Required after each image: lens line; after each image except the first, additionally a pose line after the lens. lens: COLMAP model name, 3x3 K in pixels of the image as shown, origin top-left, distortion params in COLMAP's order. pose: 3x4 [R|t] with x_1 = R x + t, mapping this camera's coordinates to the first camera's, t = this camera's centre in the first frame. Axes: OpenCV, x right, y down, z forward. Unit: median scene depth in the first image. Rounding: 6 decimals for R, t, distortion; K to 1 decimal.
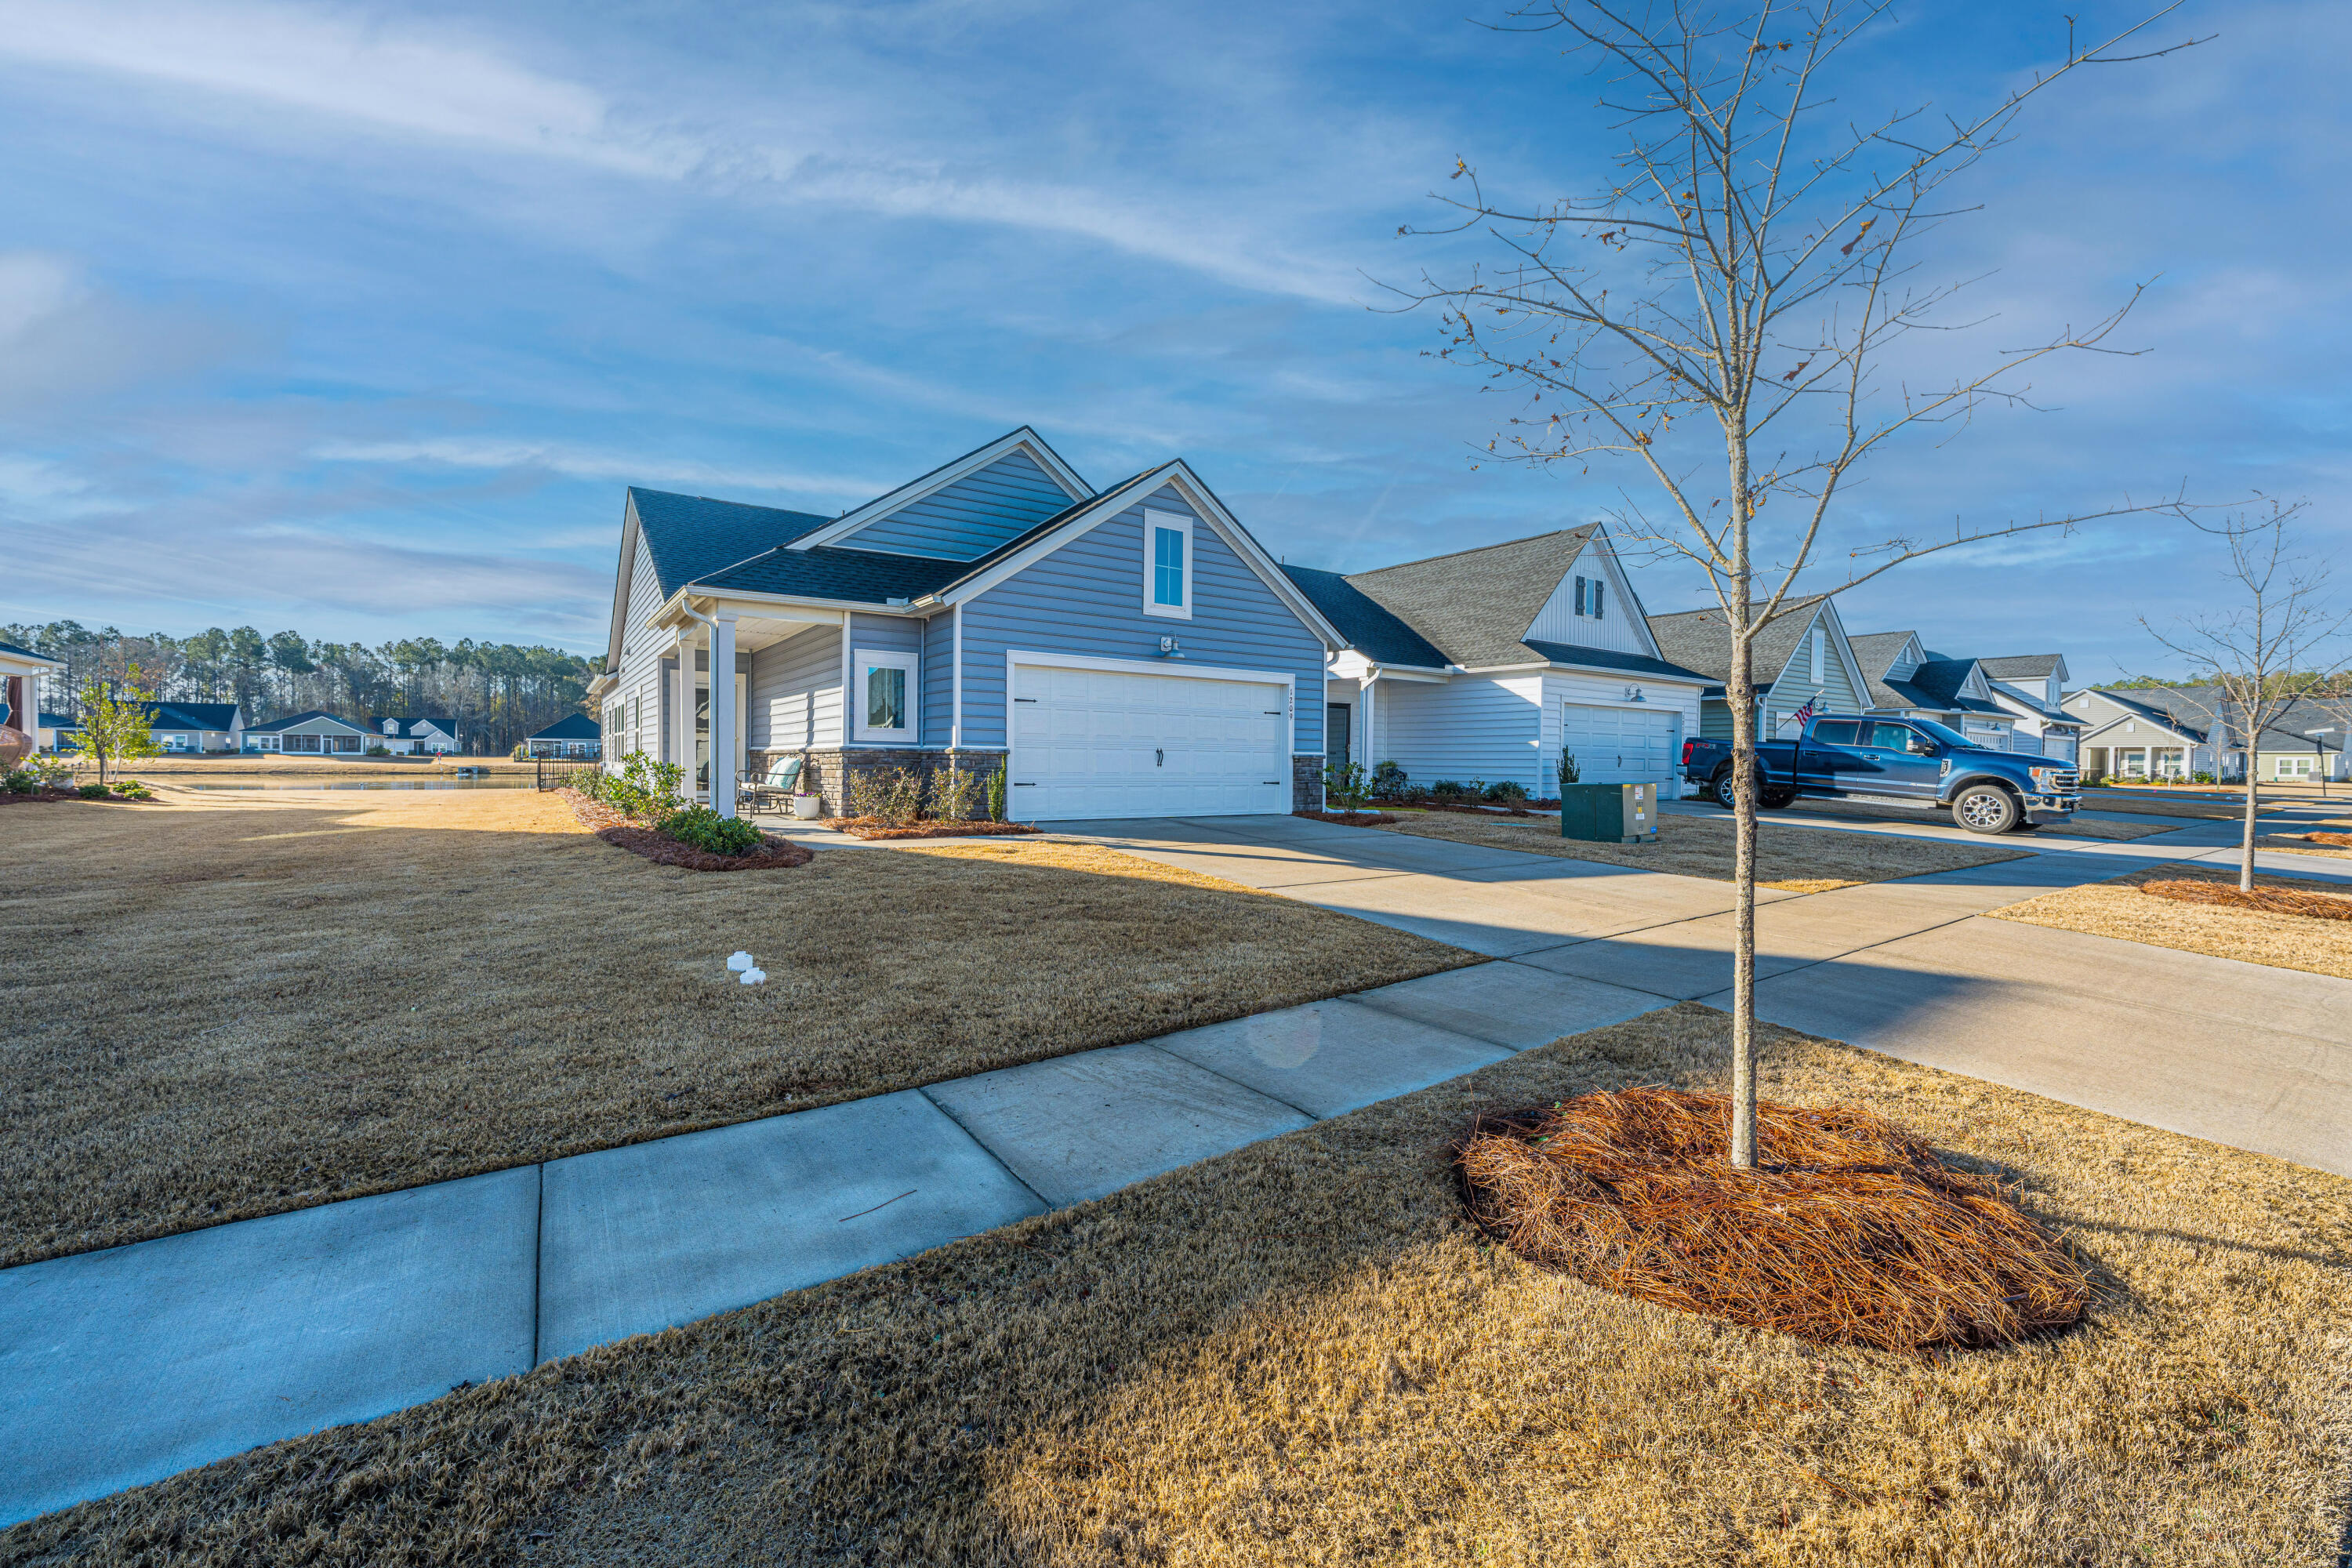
lens RADIAL K [[936.4, 0, 1175.8], [0, 936.4, 771.2], [0, 0, 1]] dist [-0.005818, 0.000187]
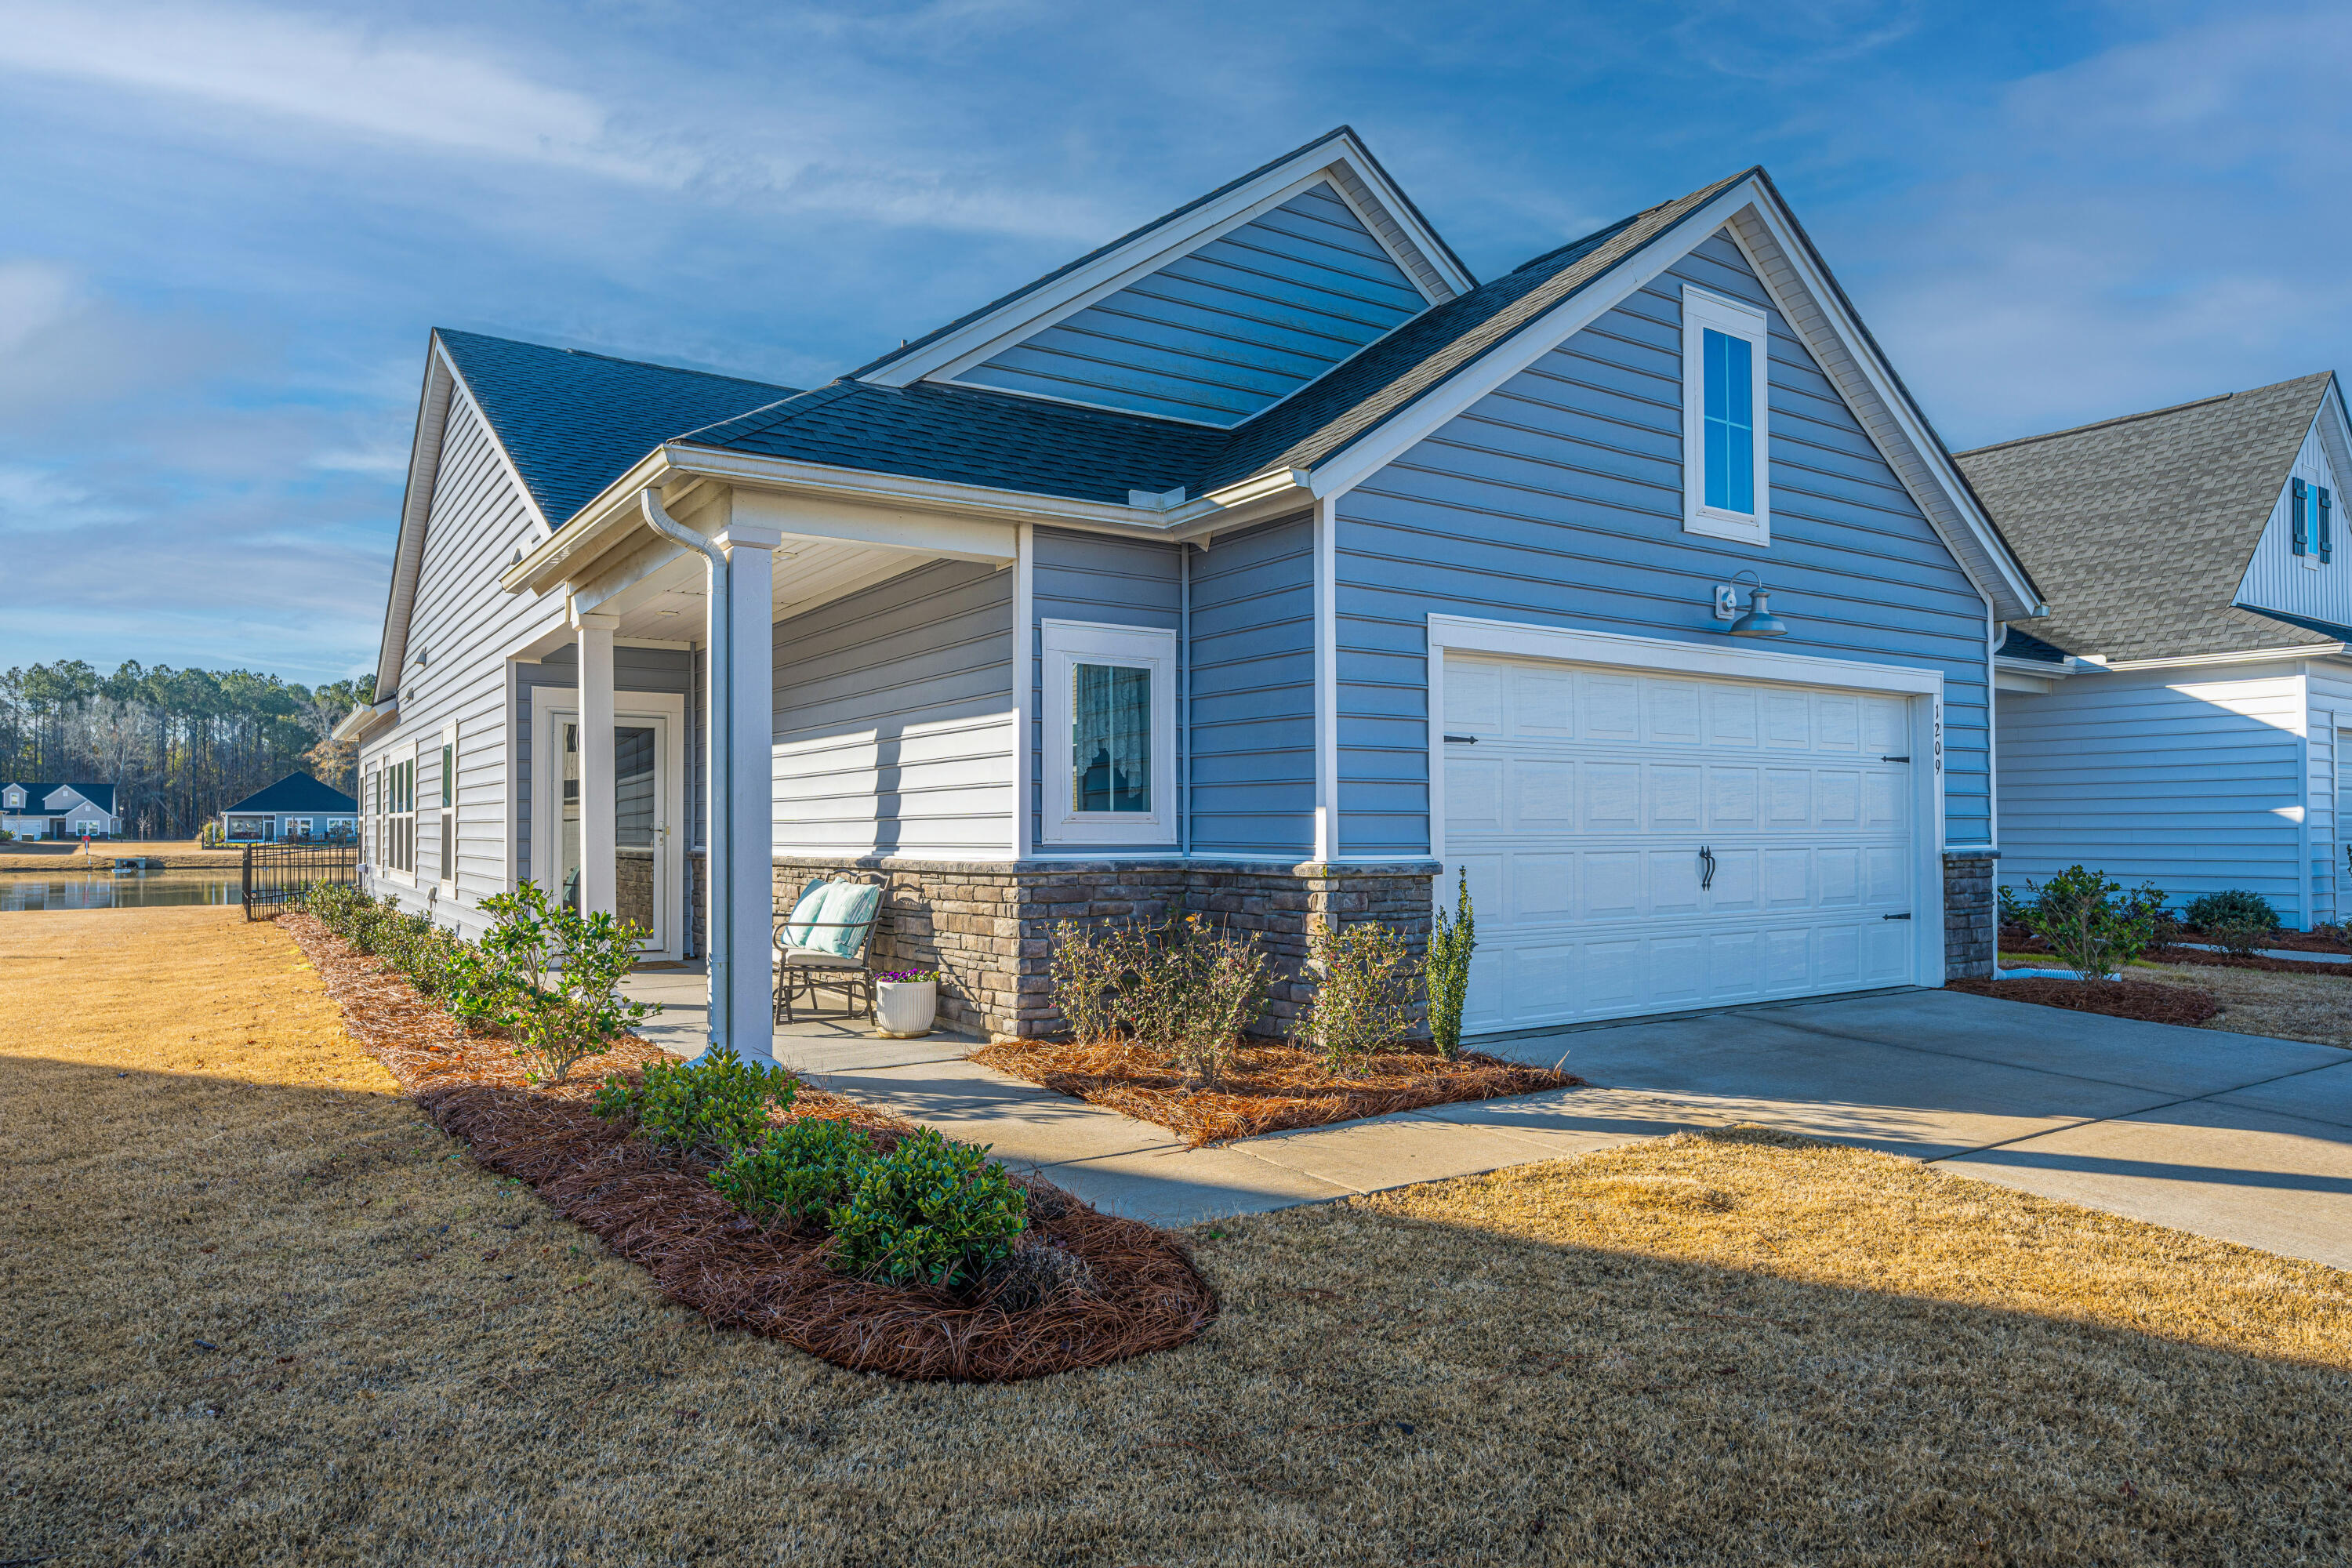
lens RADIAL K [[1424.9, 0, 1181.7], [0, 1424.9, 801.8], [0, 0, 1]] dist [-0.005511, 0.001297]
pose [[0.999804, -0.015007, -0.012880, -0.225354], [0.014604, 0.999418, -0.030841, -0.025812], [0.013335, 0.030647, 0.999441, 0.317018]]
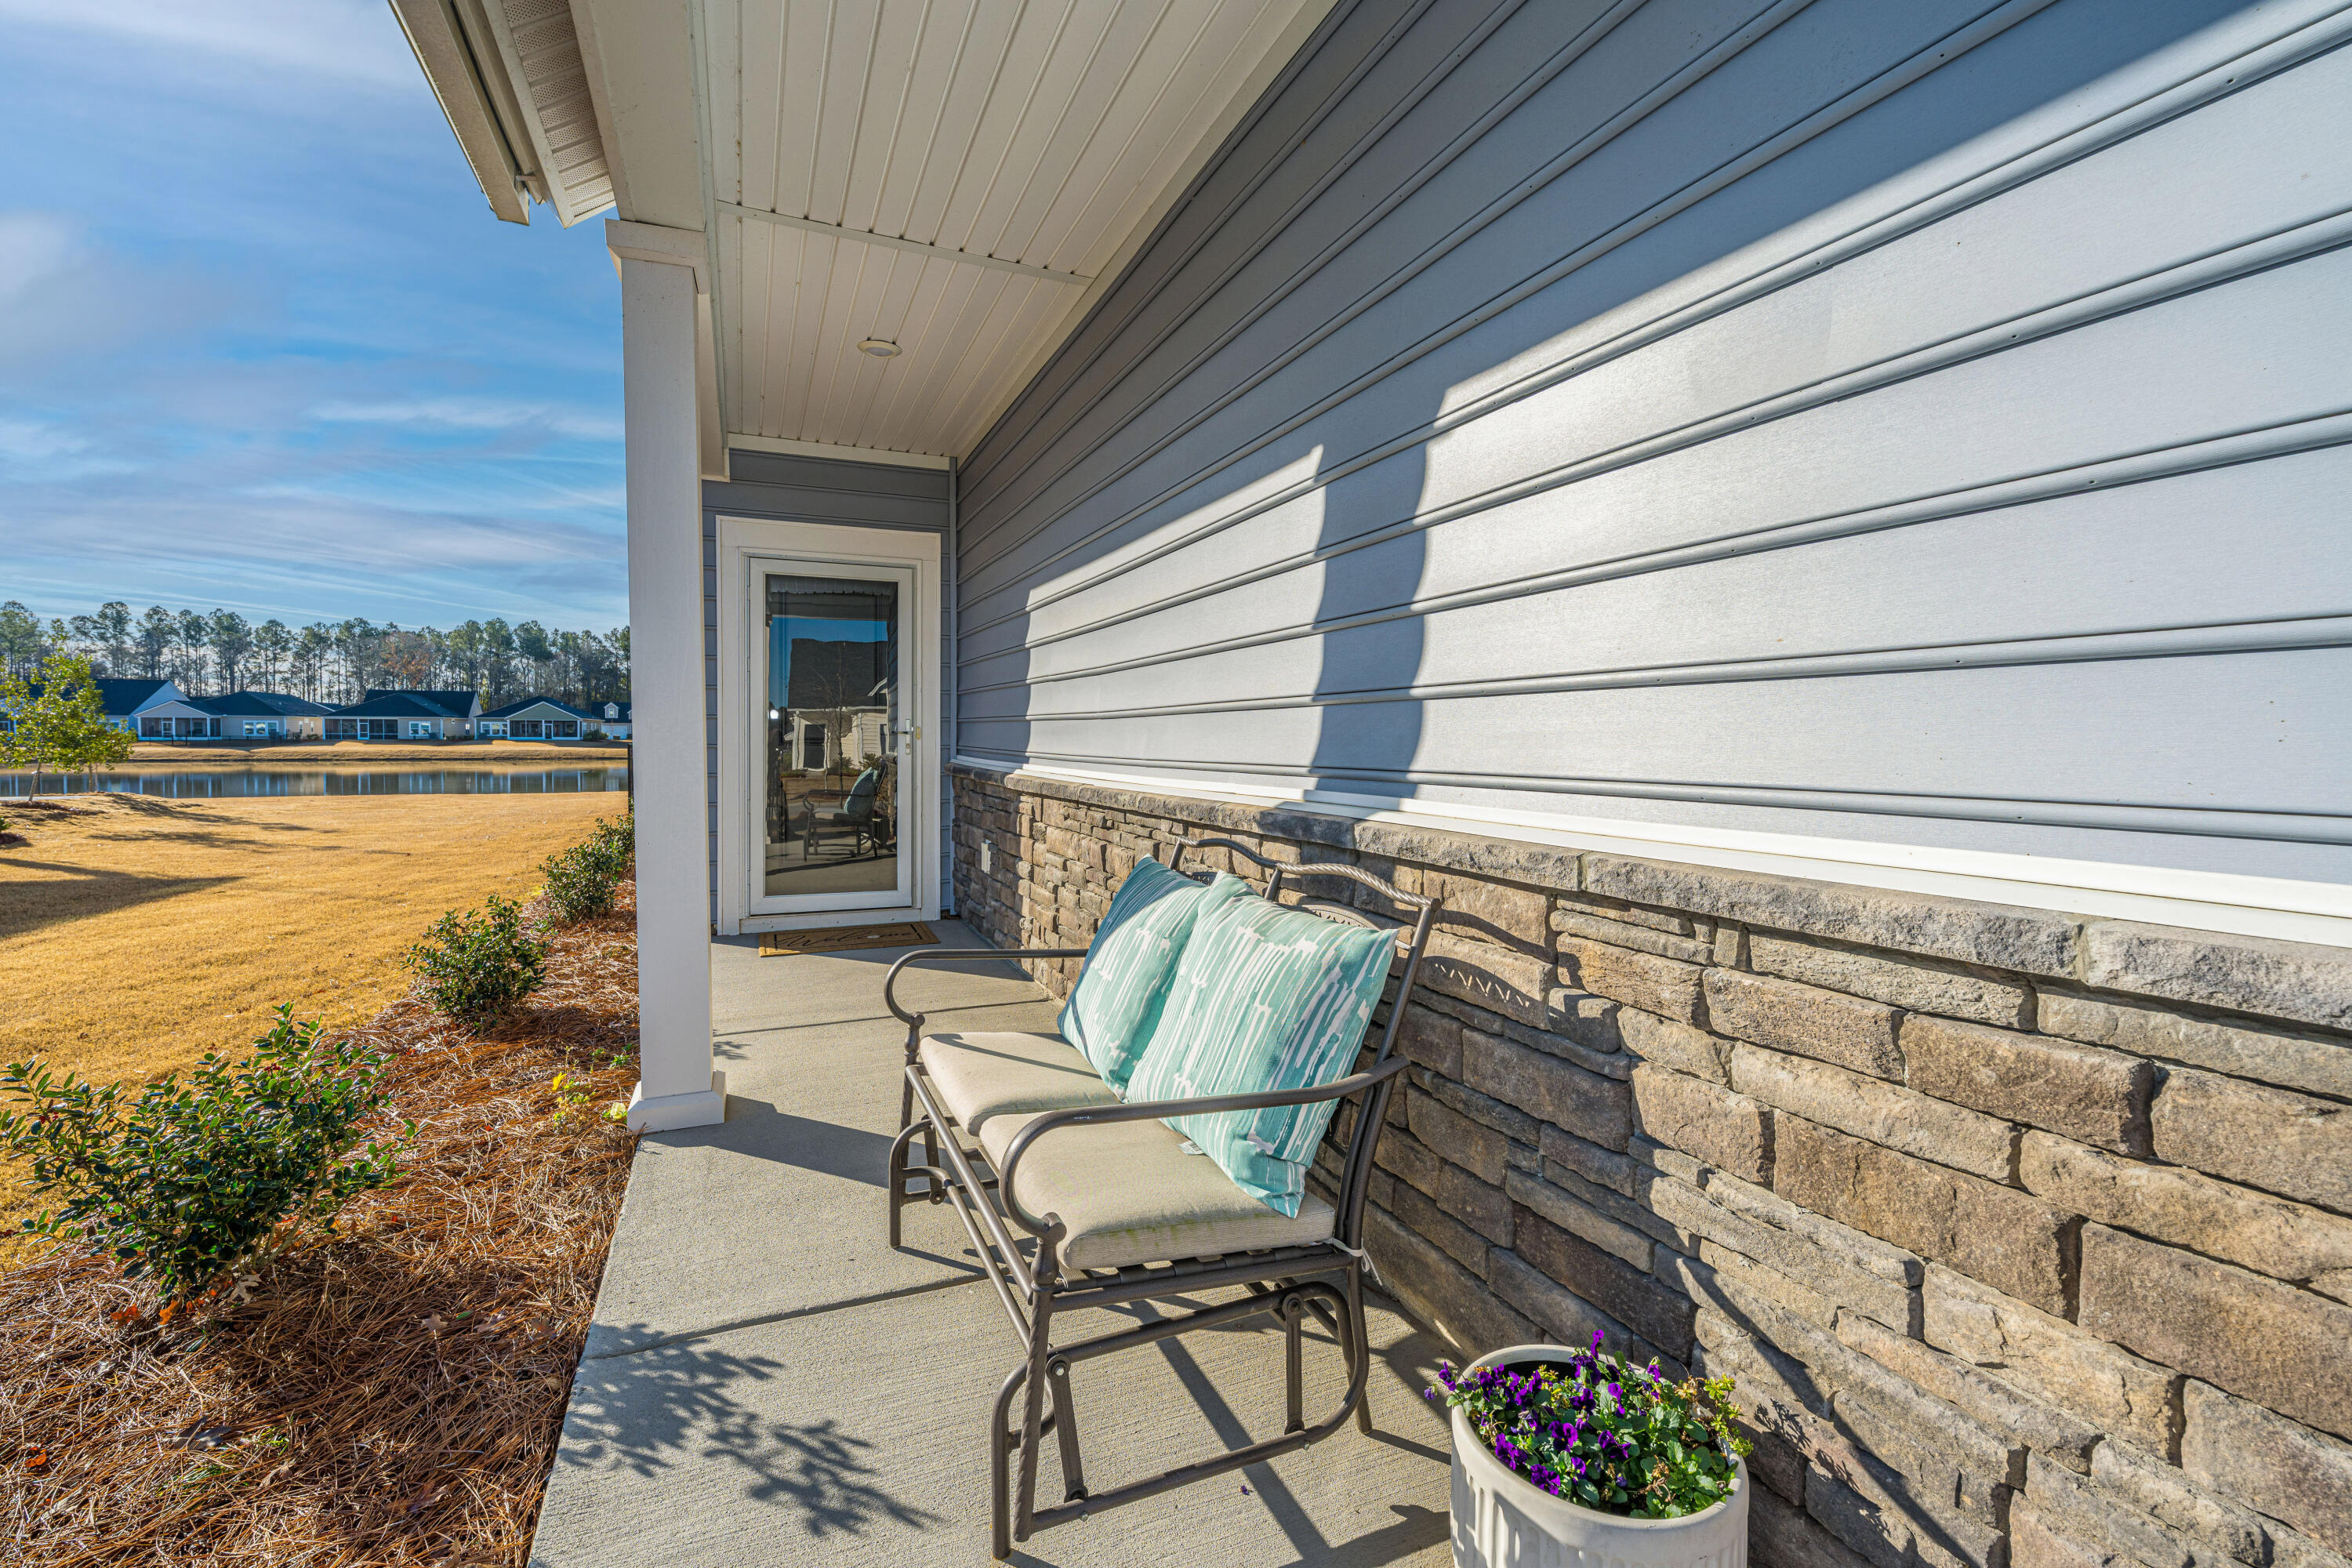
lens RADIAL K [[1018.6, 0, 1162.8], [0, 1018.6, 769.5], [0, 0, 1]] dist [-0.002959, -0.000079]
pose [[0.977110, -0.001463, -0.212730, -0.353016], [0.005618, 0.999805, 0.018928, -0.031573], [0.212660, -0.019690, 0.976928, 0.764837]]
